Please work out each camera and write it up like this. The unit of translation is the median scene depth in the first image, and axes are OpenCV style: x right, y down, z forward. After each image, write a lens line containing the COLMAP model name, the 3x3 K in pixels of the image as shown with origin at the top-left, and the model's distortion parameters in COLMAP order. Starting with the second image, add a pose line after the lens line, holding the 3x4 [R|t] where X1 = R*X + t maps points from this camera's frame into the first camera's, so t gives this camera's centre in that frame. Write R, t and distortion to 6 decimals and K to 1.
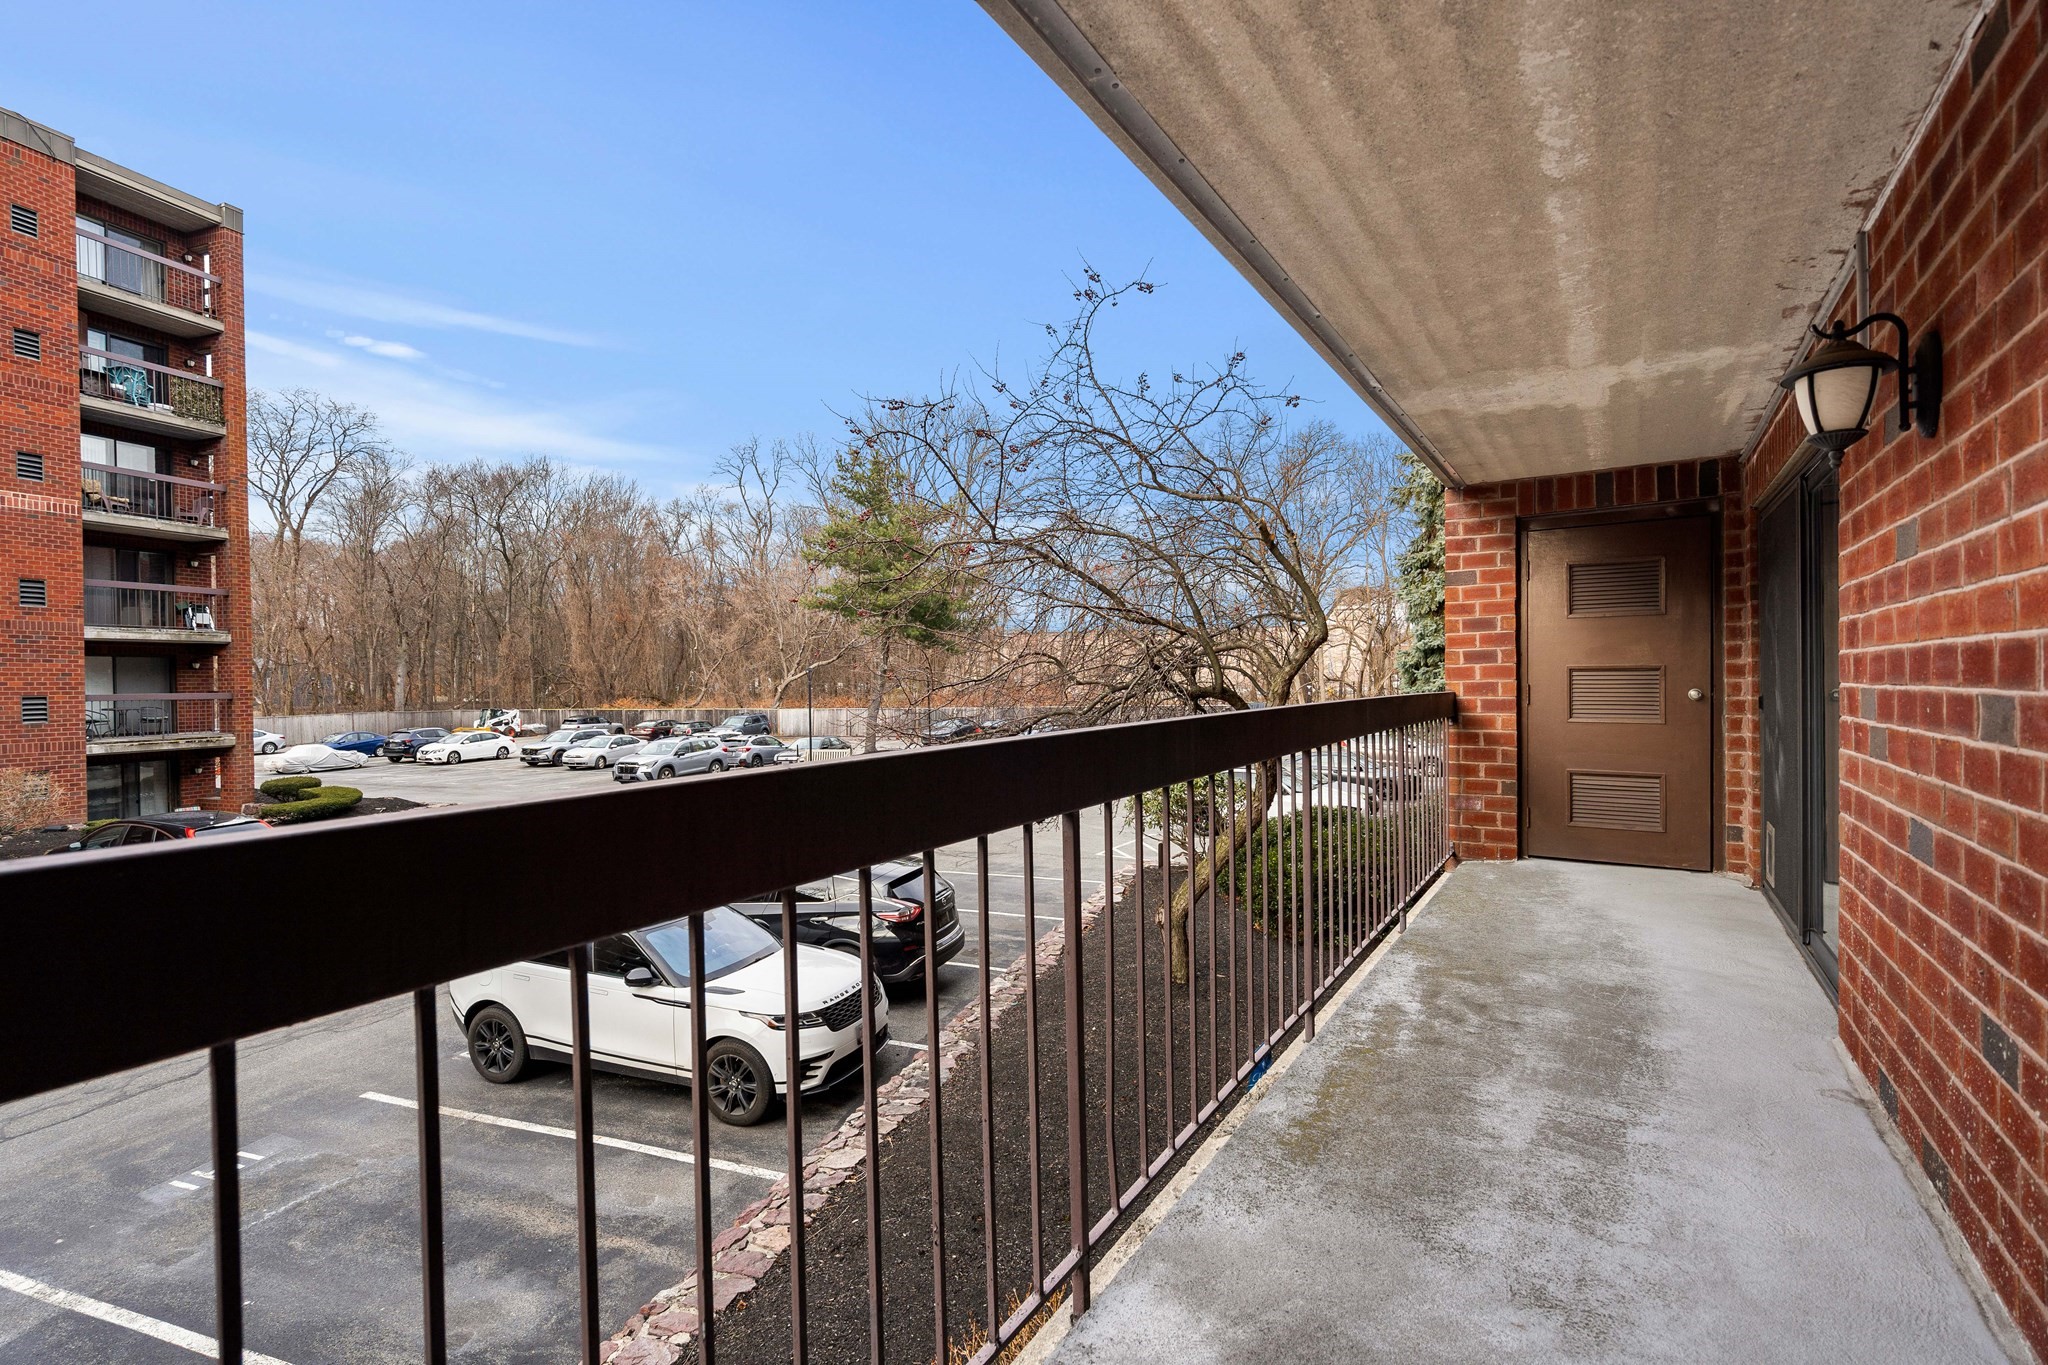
lens RADIAL K [[925.2, 0, 1012.9], [0, 925.2, 685.9], [0, 0, 1]] dist [-0.000067, 0.000184]
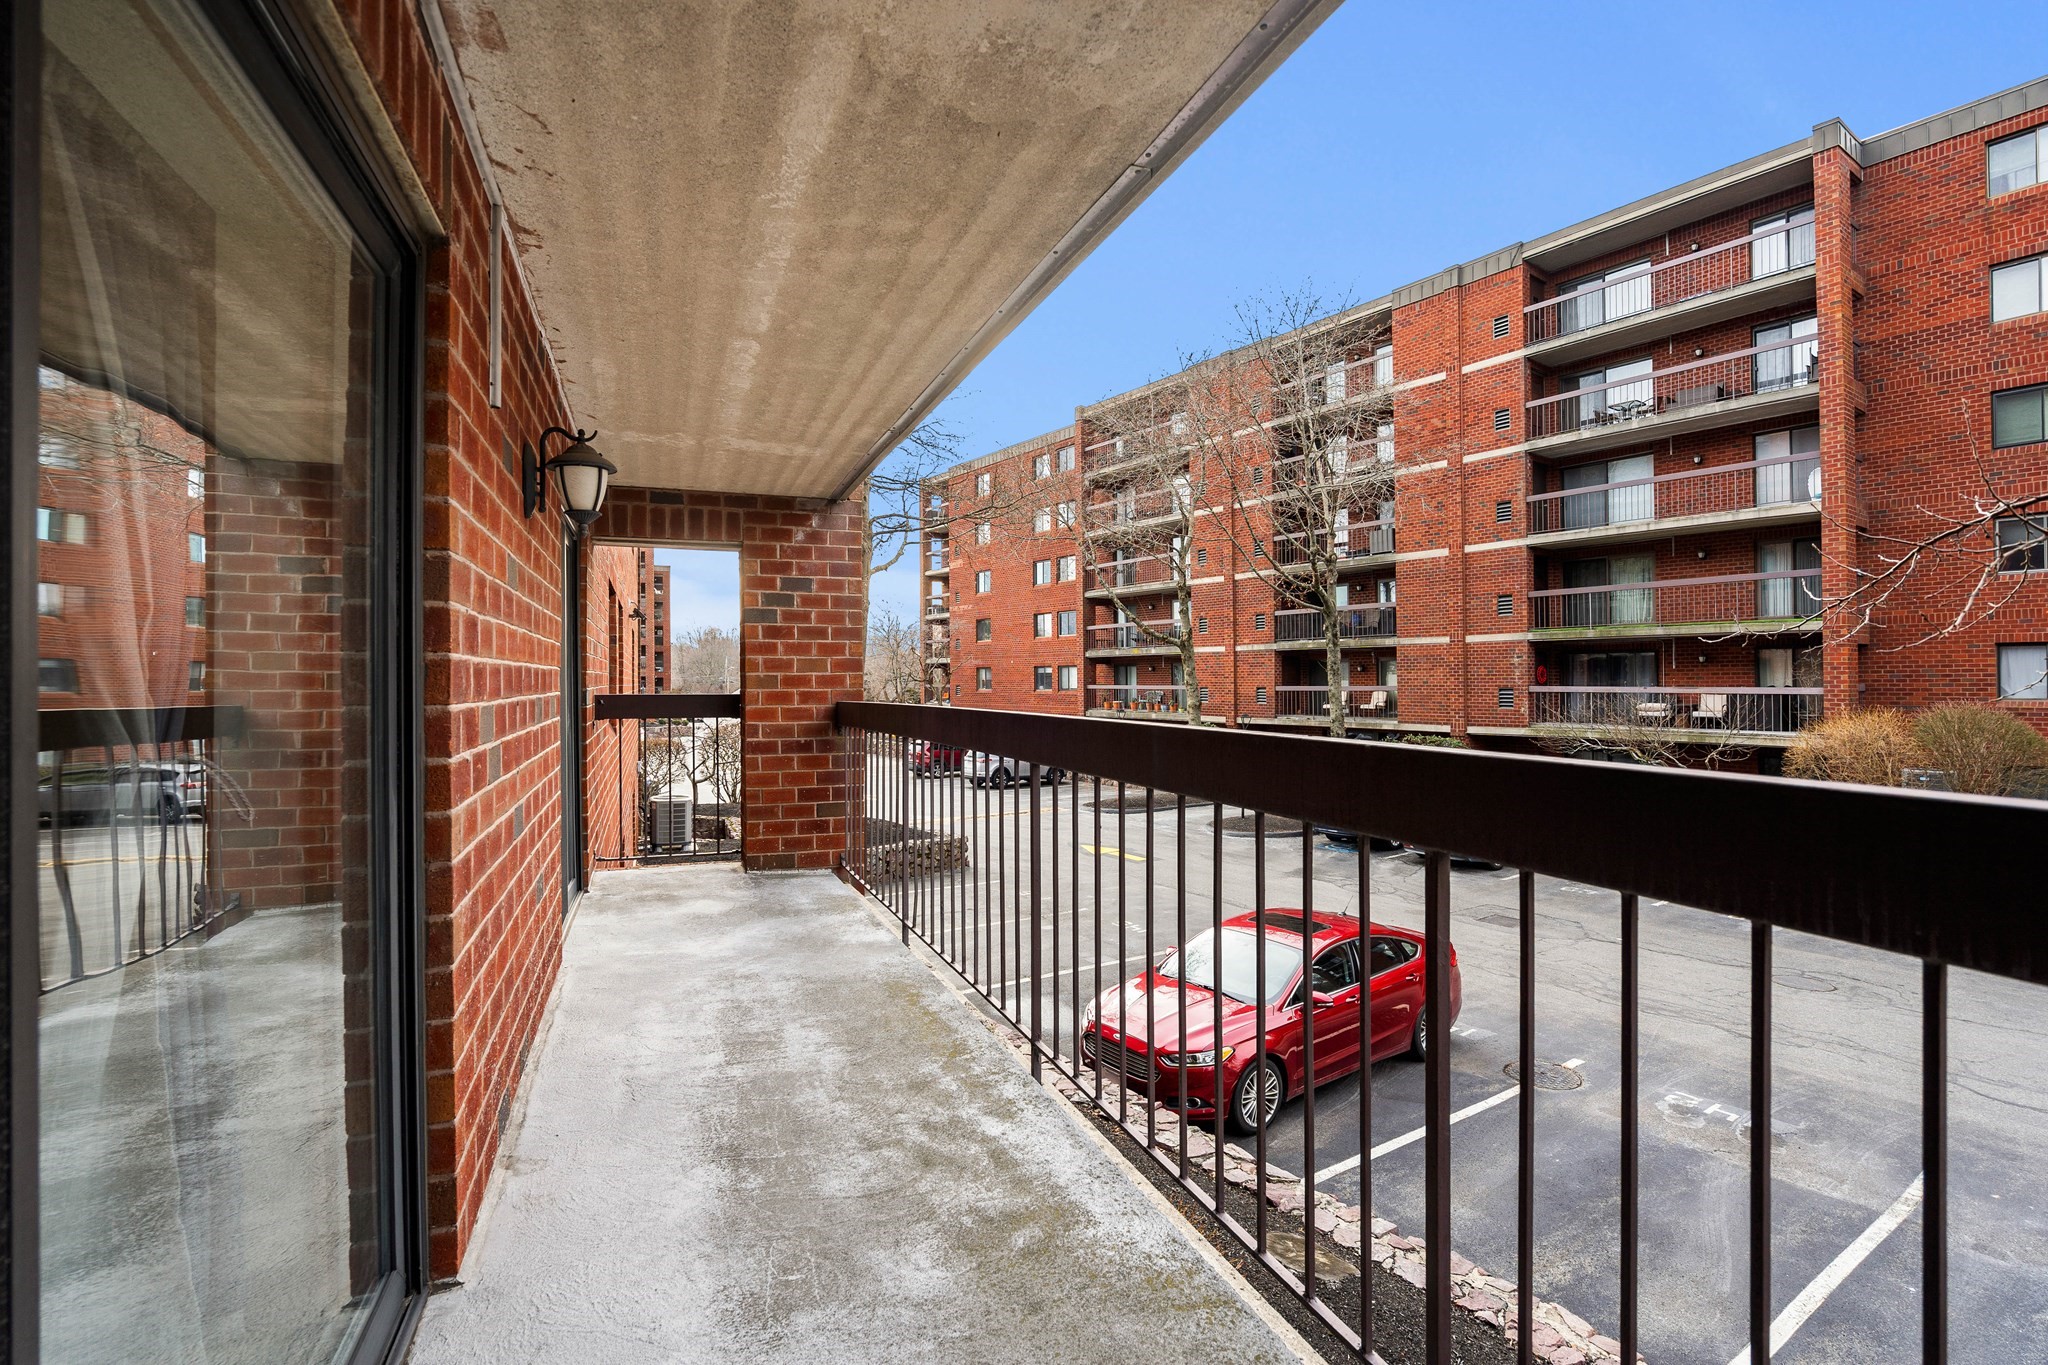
lens RADIAL K [[925.2, 0, 1012.9], [0, 925.2, 685.9], [0, 0, 1]] dist [-0.000067, 0.000184]
pose [[-0.581371, 0.017873, -0.813442, 1.212398], [0.004584, 0.999815, 0.018691, -0.027529], [0.813626, 0.007138, -0.581345, 1.713064]]
